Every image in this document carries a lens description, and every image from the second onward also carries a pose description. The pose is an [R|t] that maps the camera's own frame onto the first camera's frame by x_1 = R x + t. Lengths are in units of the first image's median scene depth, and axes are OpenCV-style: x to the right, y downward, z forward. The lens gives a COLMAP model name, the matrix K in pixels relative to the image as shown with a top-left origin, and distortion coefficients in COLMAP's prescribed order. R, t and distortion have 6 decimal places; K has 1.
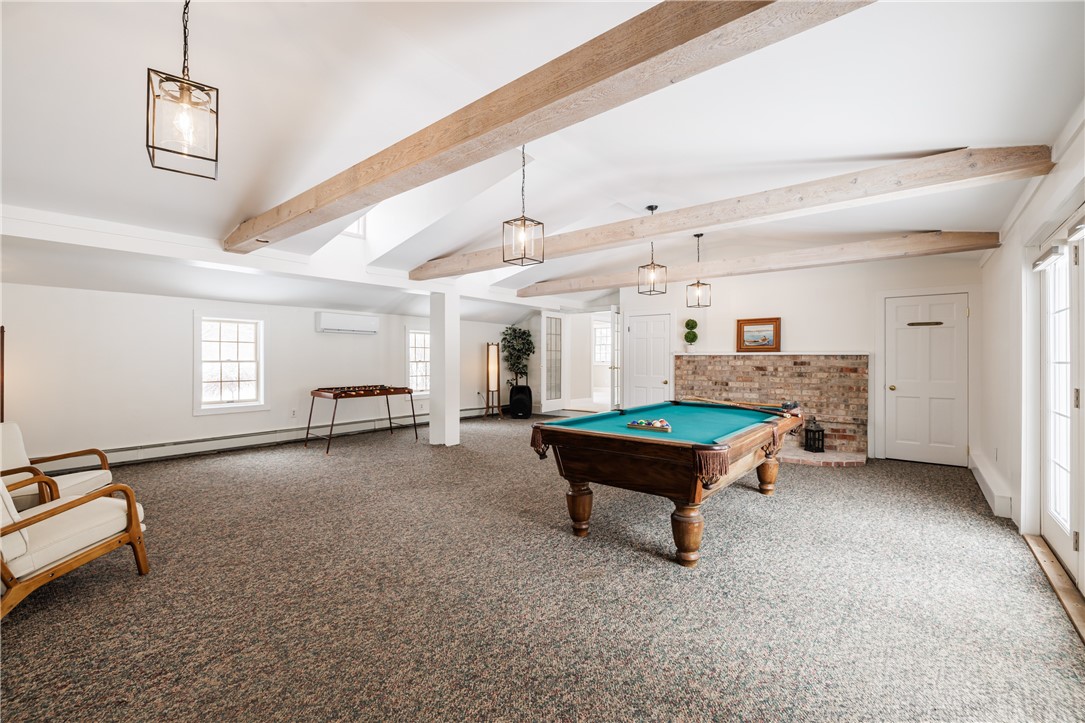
lens RADIAL K [[454.6, 0, 544.5], [0, 454.6, 357.3], [0, 0, 1]] dist [0.001762, 0.000091]
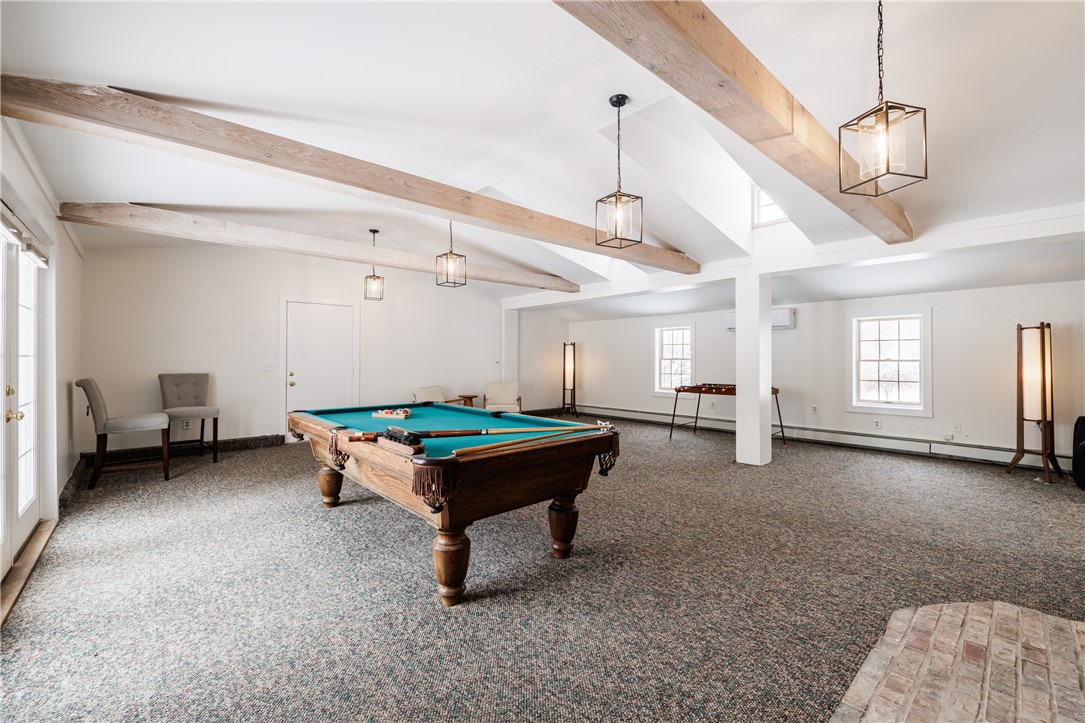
lens RADIAL K [[454.6, 0, 544.5], [0, 454.6, 357.3], [0, 0, 1]] dist [0.001762, 0.000091]
pose [[-0.159155, -0.004744, -0.987242, 0.680374], [0.004466, 0.999975, -0.005525, 0.007705], [0.987243, -0.005288, -0.159130, 0.806921]]
